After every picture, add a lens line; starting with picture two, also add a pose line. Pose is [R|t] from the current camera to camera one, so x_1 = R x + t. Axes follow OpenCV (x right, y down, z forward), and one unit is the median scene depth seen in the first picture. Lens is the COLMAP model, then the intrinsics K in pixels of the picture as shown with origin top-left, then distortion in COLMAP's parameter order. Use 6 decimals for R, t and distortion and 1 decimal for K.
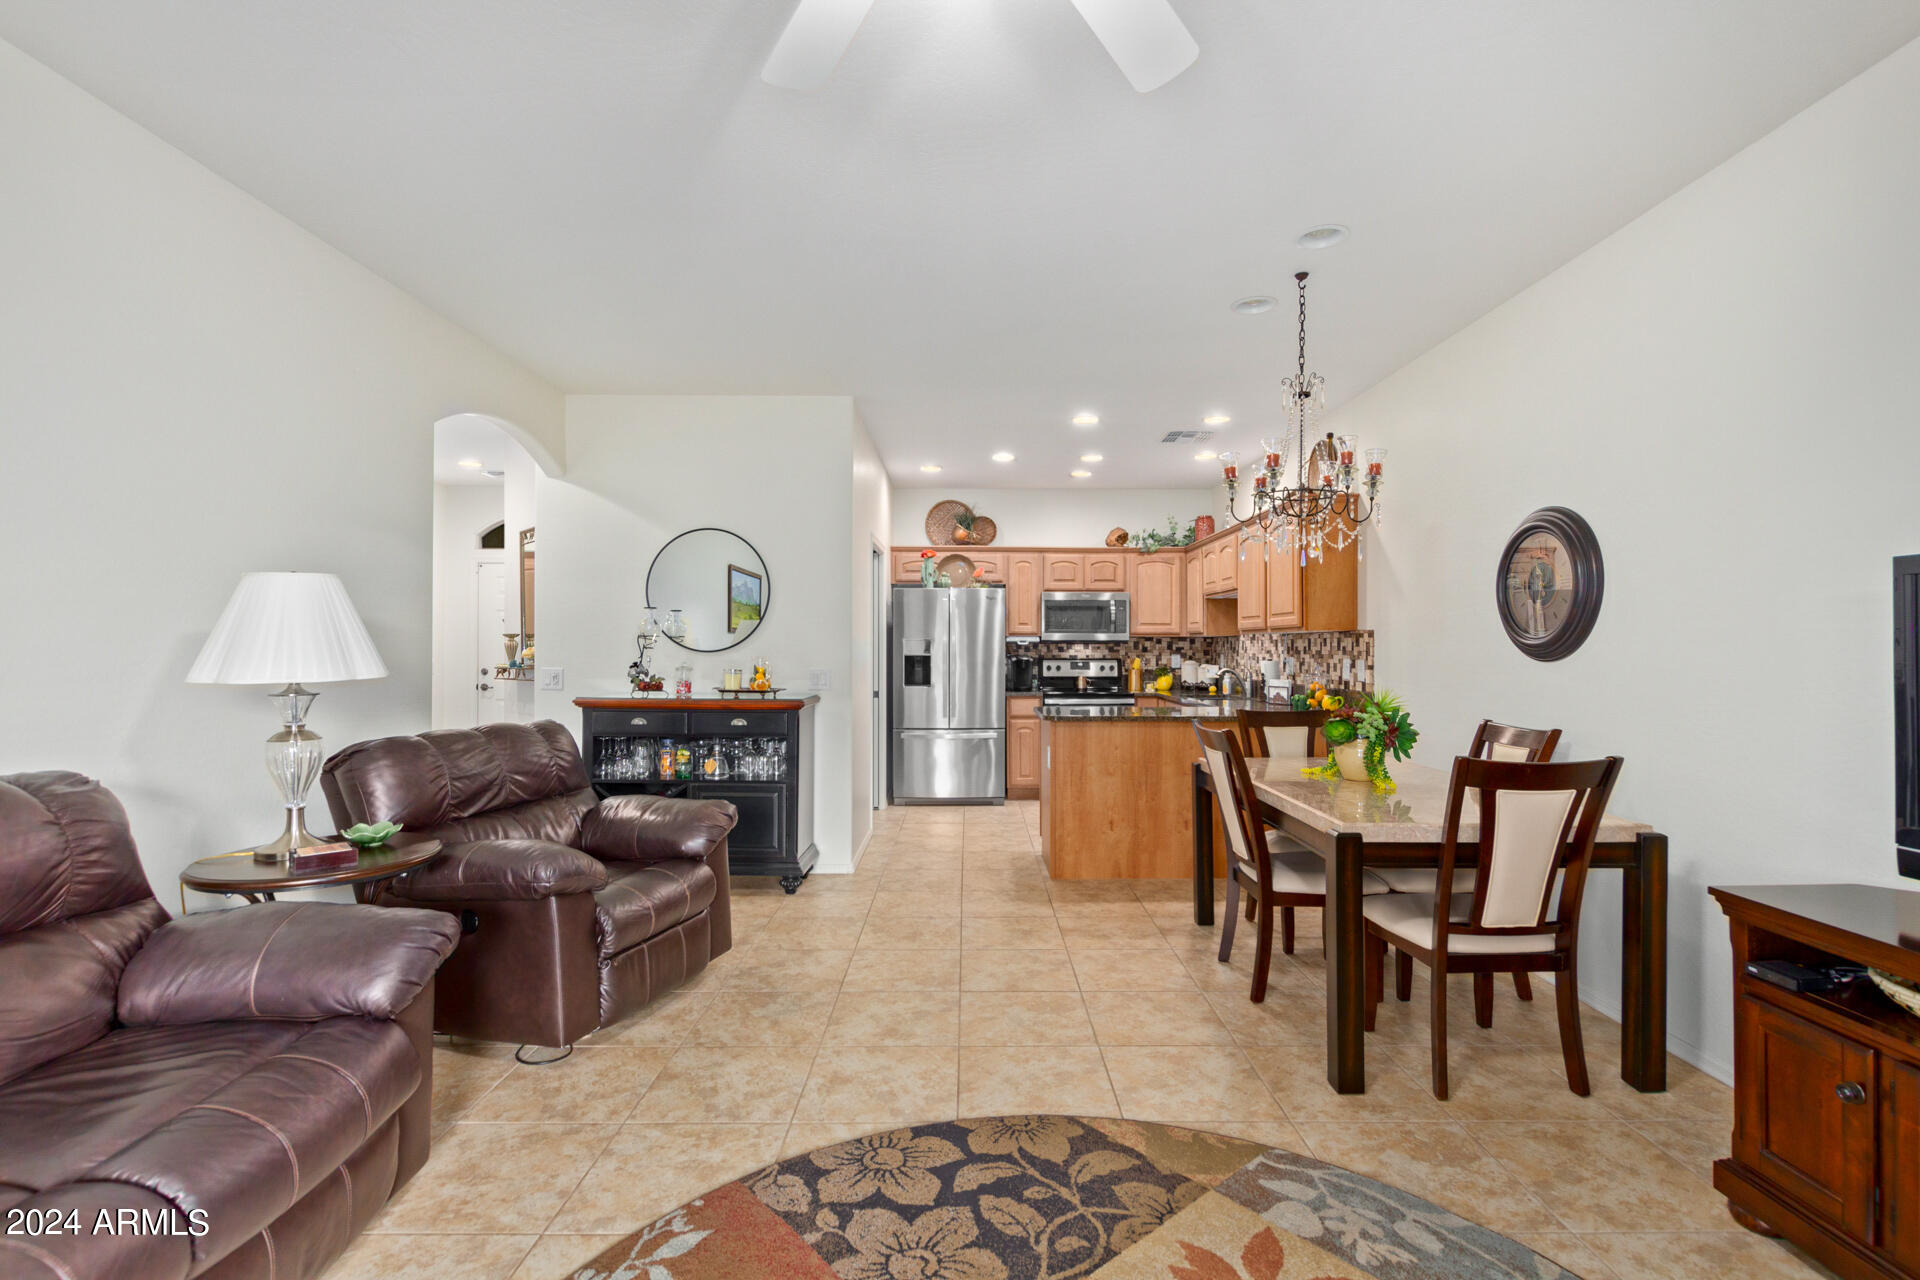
lens RADIAL K [[876.0, 0, 970.7], [0, 876.0, 646.9], [0, 0, 1]] dist [0.001042, 0.000272]
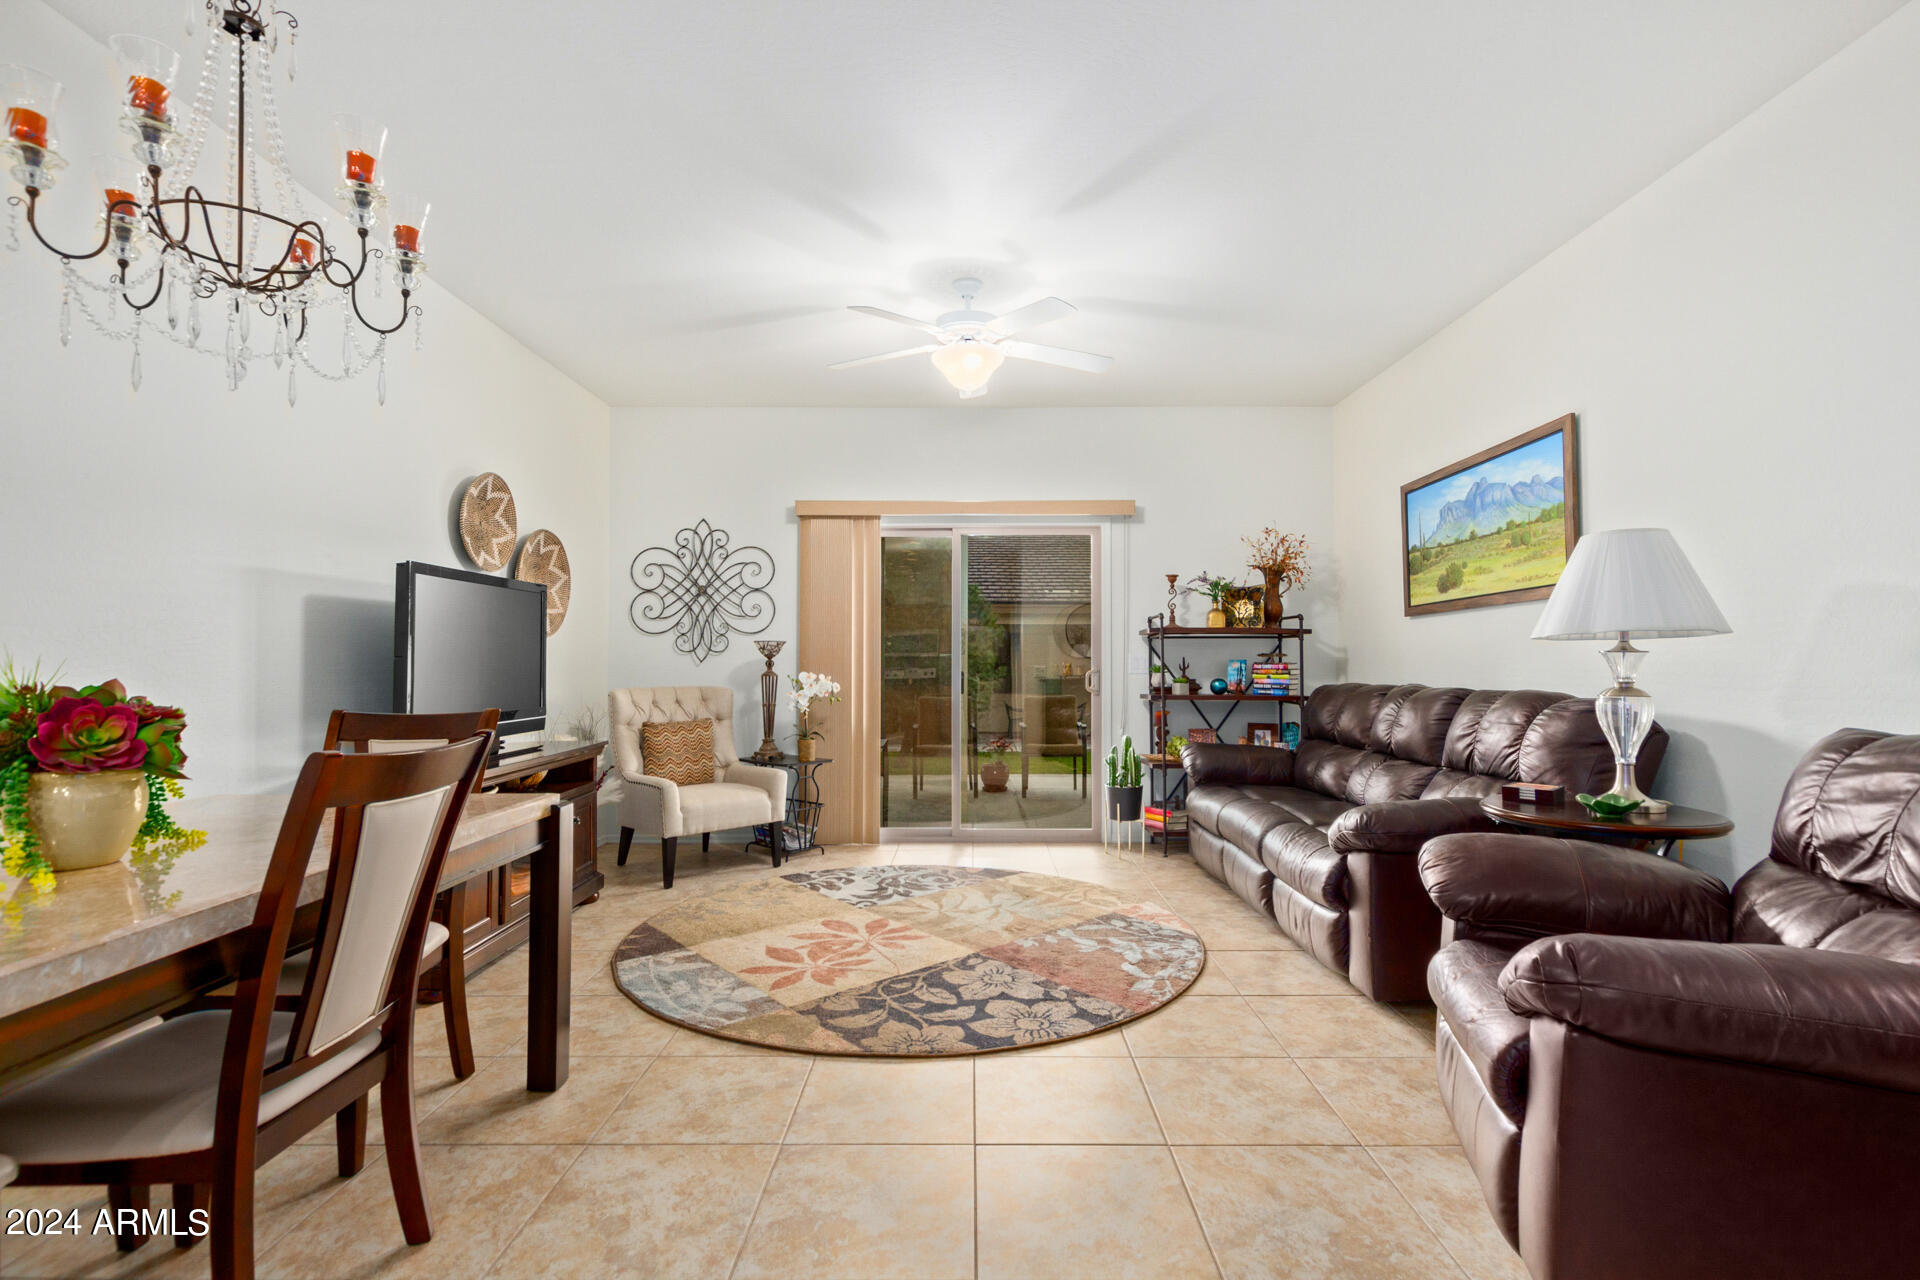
lens RADIAL K [[876.0, 0, 970.7], [0, 876.0, 646.9], [0, 0, 1]] dist [0.001042, 0.000272]
pose [[-0.999992, -0.002114, 0.003382, -0.005440], [-0.002169, 0.999865, -0.016288, 0.027329], [-0.003347, -0.016295, -0.999862, 0.836292]]
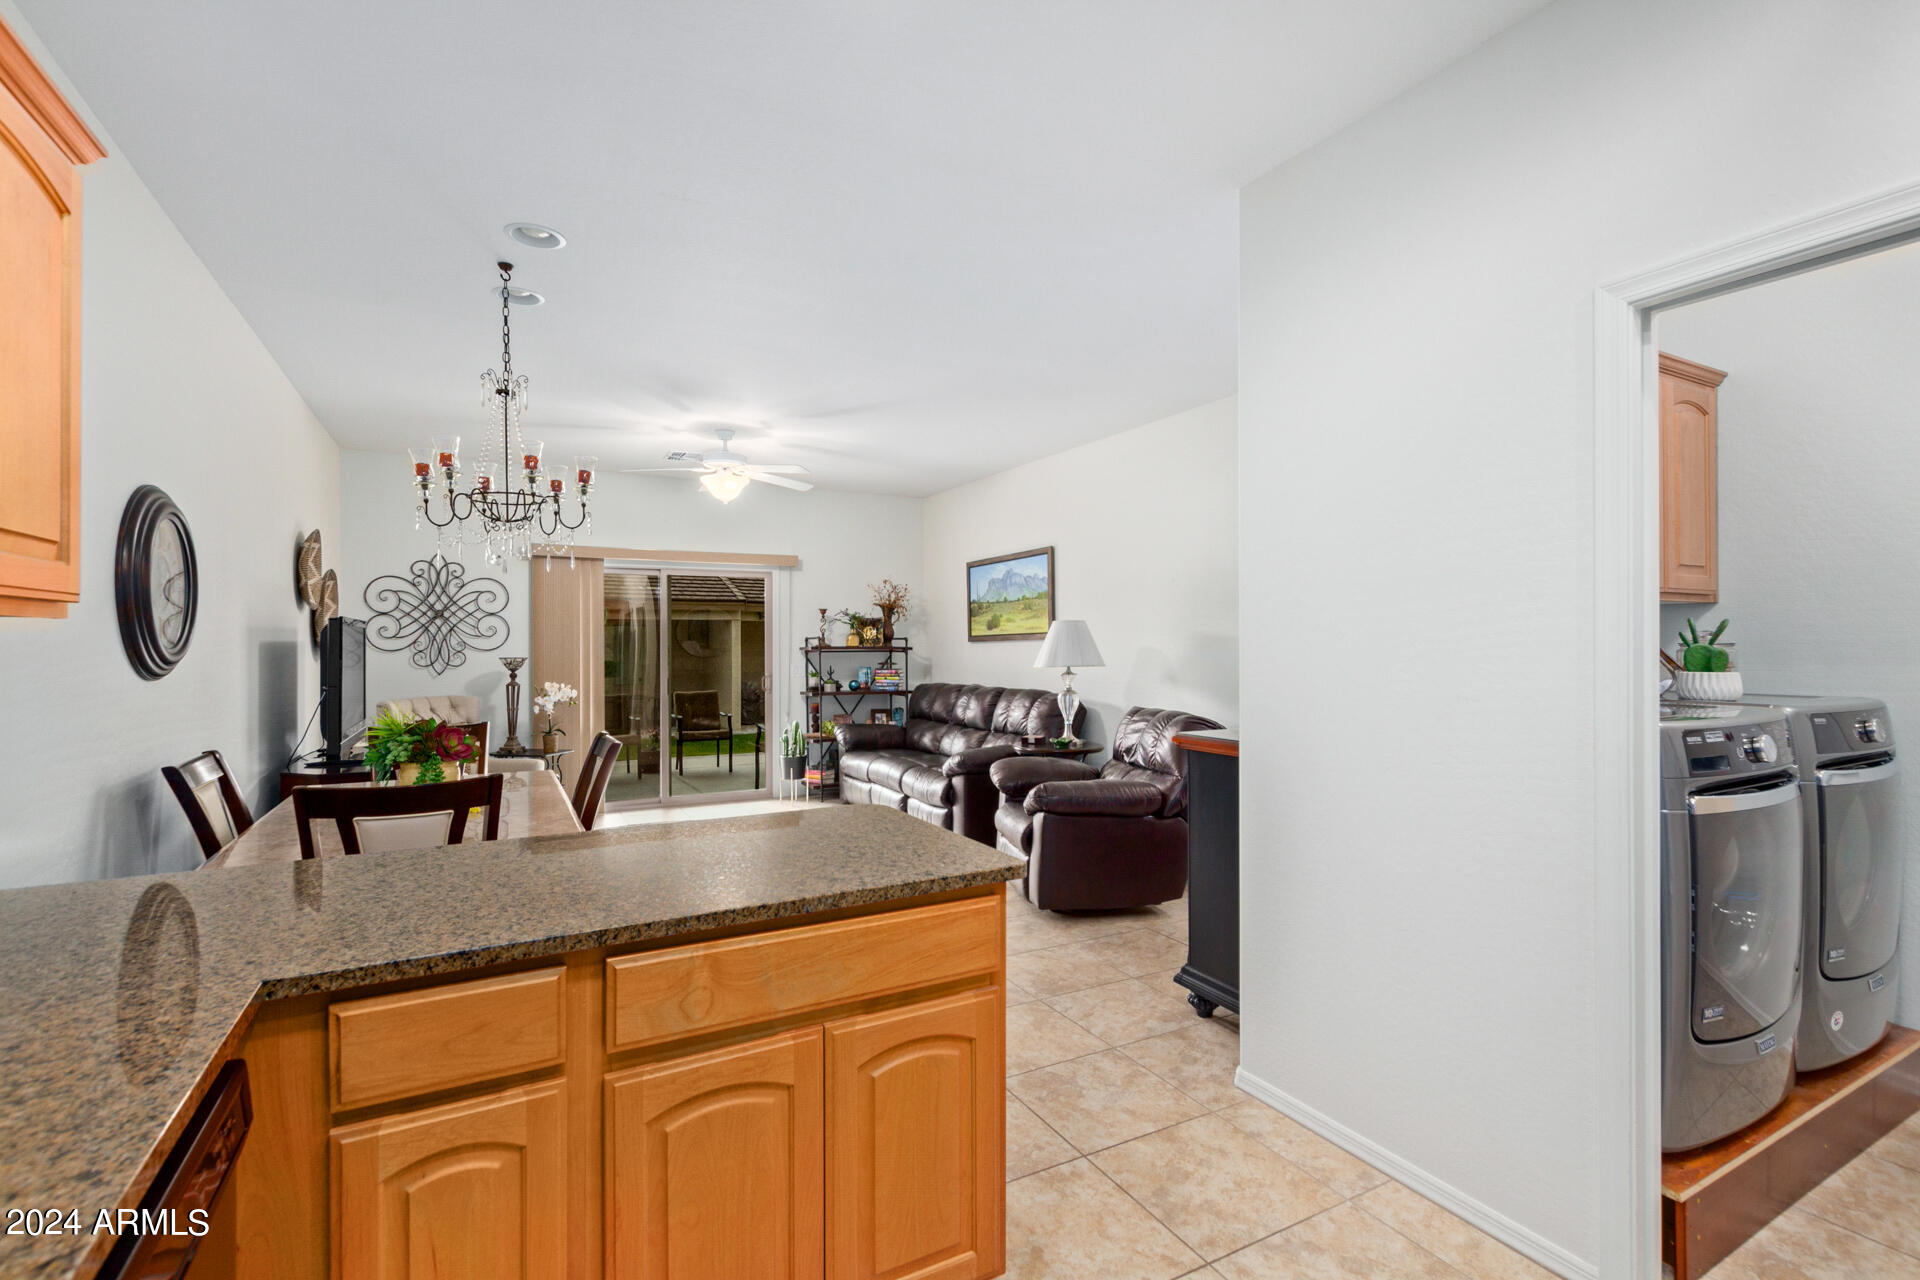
lens RADIAL K [[880.7, 0, 974.2], [0, 880.7, 642.1], [0, 0, 1]] dist [0.000671, 0.000619]
pose [[-0.876393, -0.002029, -0.481593, 0.226218], [-0.000663, 0.999995, -0.003008, -0.009096], [0.481596, -0.002317, -0.876390, 1.194091]]
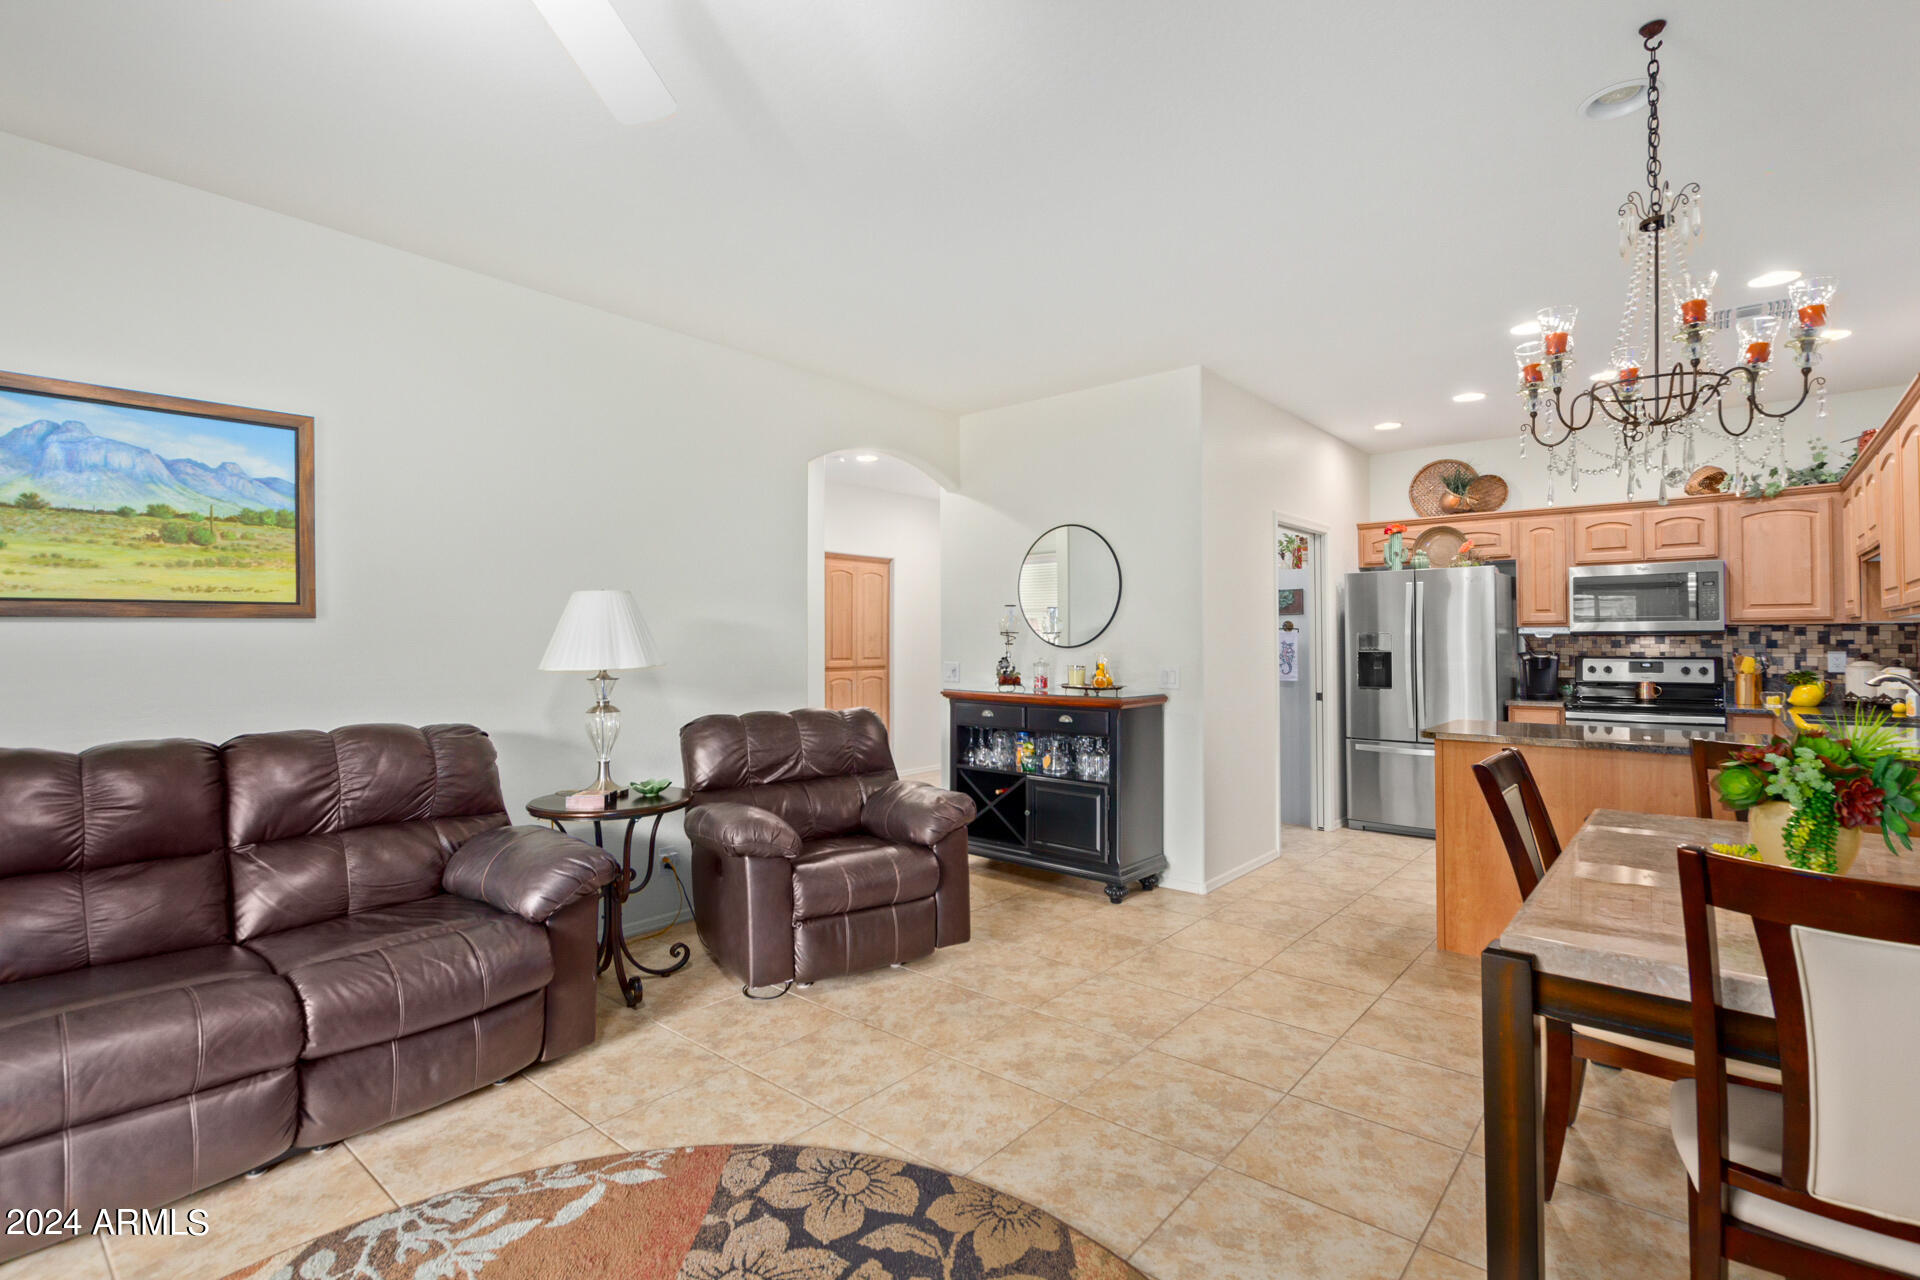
lens RADIAL K [[887.4, 0, 972.5], [0, 887.4, 633.9], [0, 0, 1]] dist [0.000218, -0.000081]
pose [[0.761720, -0.011044, -0.647812, 0.235977], [0.004420, 0.999920, -0.011850, 0.000925], [0.647891, 0.006163, 0.761708, 0.130386]]
